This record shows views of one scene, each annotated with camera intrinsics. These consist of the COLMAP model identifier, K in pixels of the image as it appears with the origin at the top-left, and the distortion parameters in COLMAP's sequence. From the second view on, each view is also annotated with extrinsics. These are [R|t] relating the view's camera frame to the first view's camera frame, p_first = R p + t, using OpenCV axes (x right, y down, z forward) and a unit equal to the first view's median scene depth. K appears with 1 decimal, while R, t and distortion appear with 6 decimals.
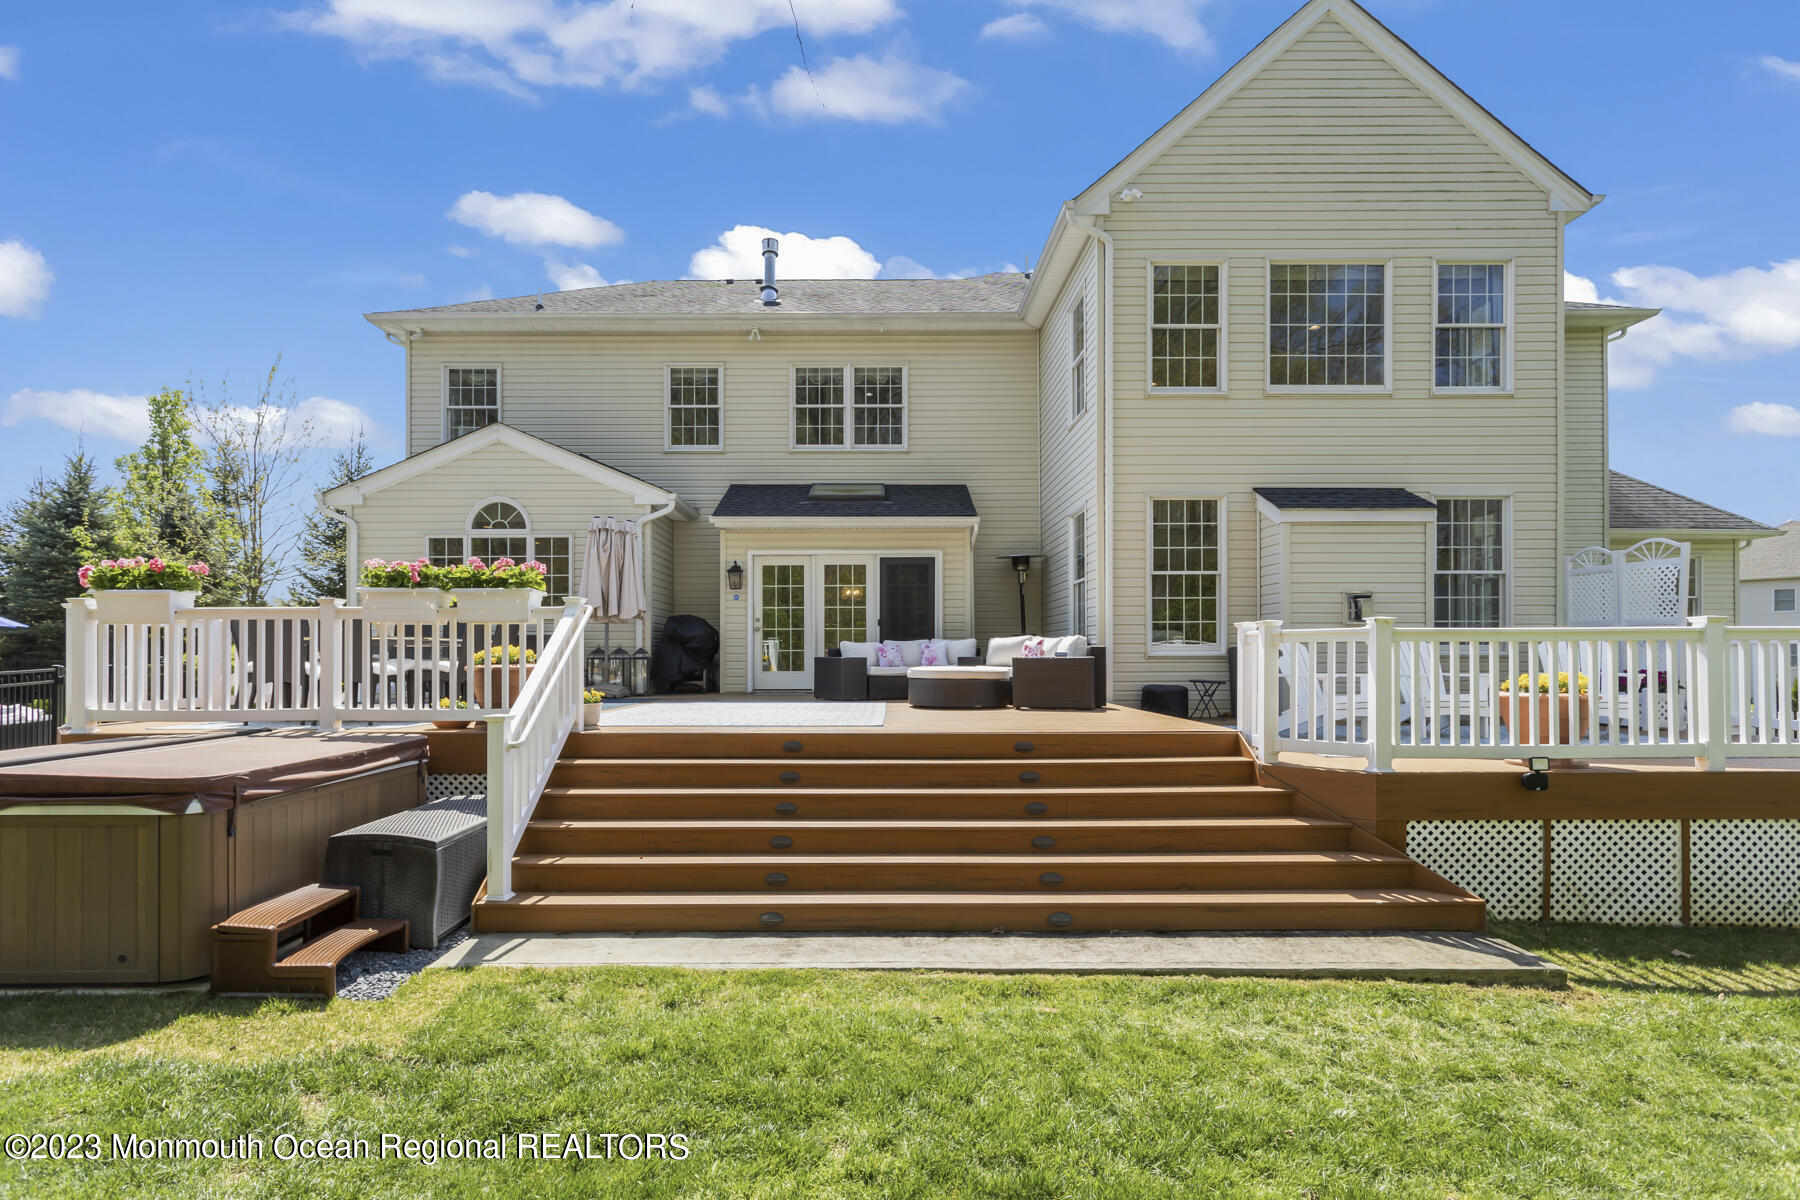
lens RADIAL K [[863.0, 0, 895.1], [0, 863.0, 627.1], [0, 0, 1]] dist [-0.004578, 0.009425]
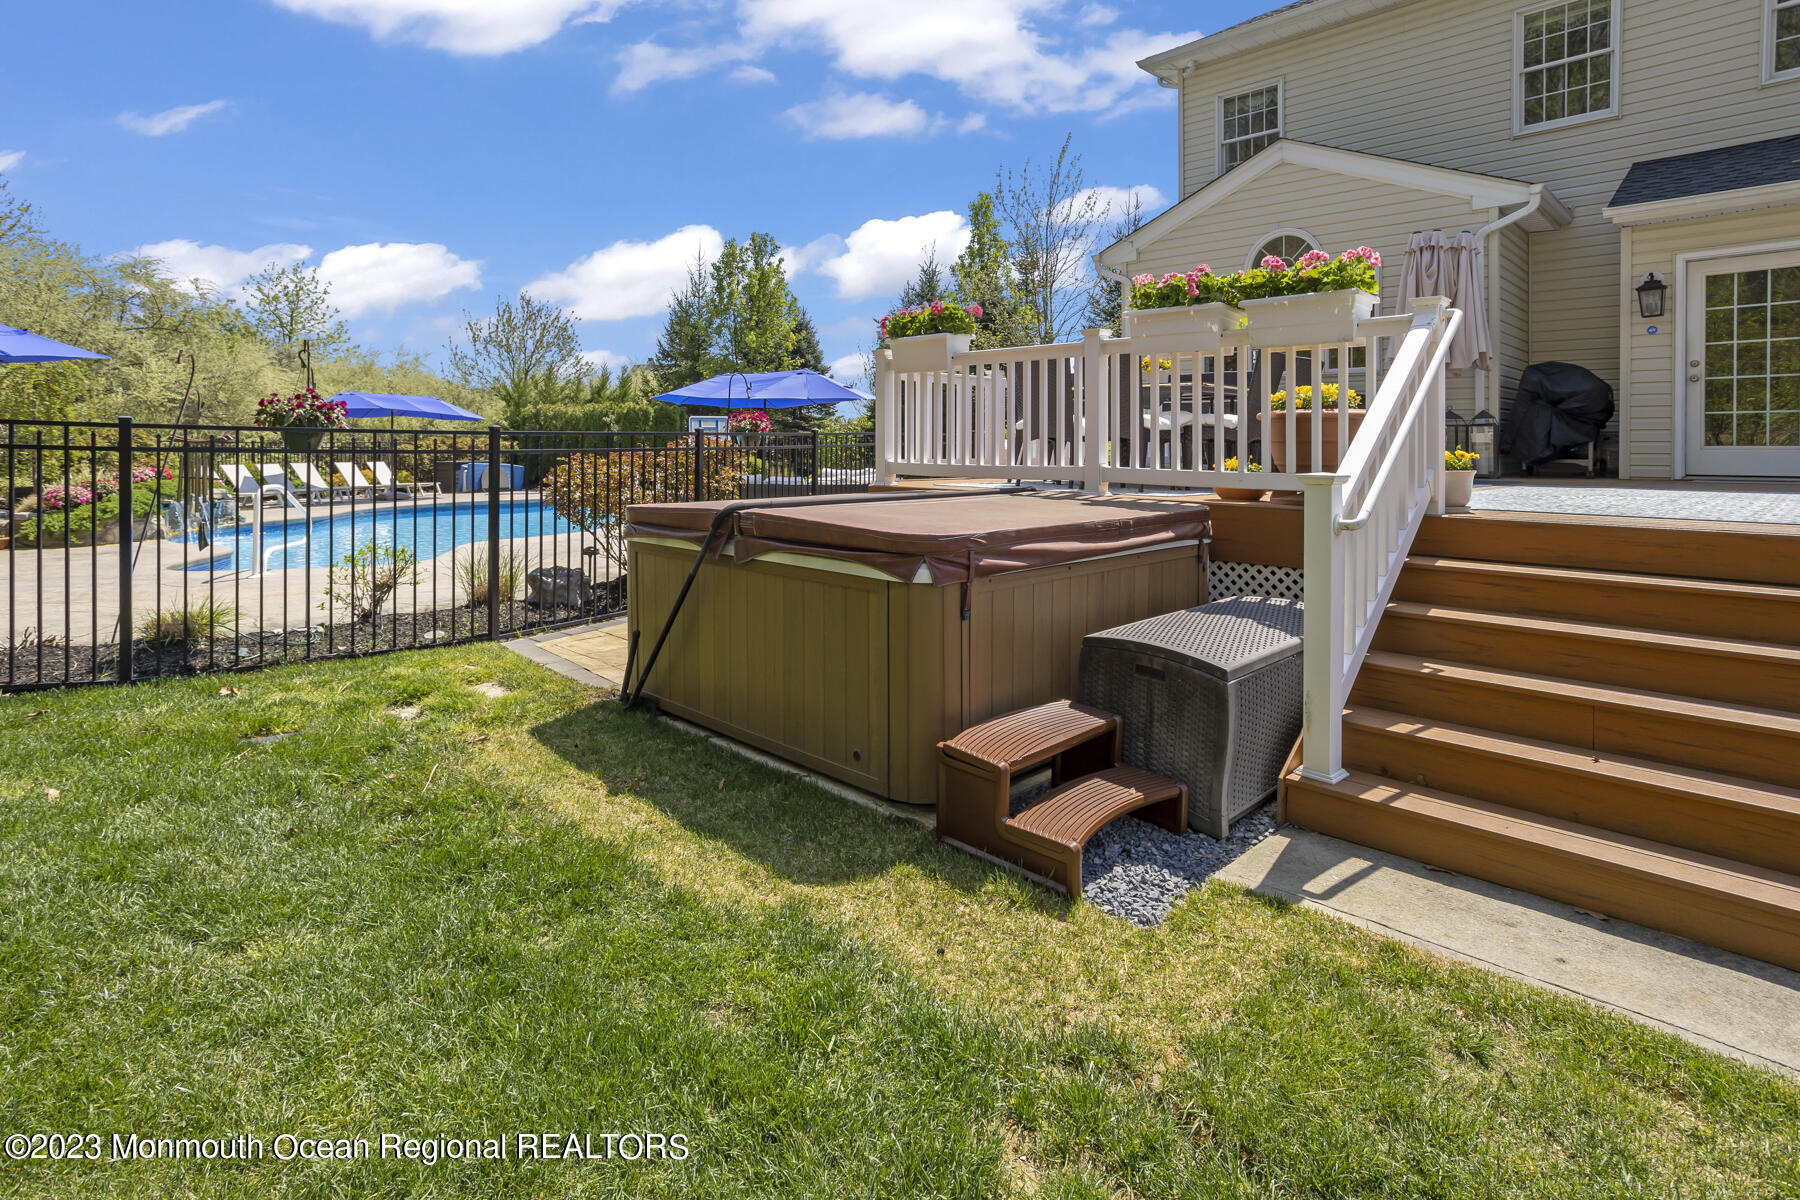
lens RADIAL K [[910.5, 0, 894.7], [0, 910.5, 484.2], [0, 0, 1]] dist [-0.040635, 0.024259]
pose [[0.682264, 0.033302, -0.730347, -0.164997], [0.021001, 0.997657, 0.065108, 0.050428], [0.730804, -0.059759, 0.679966, 0.287629]]
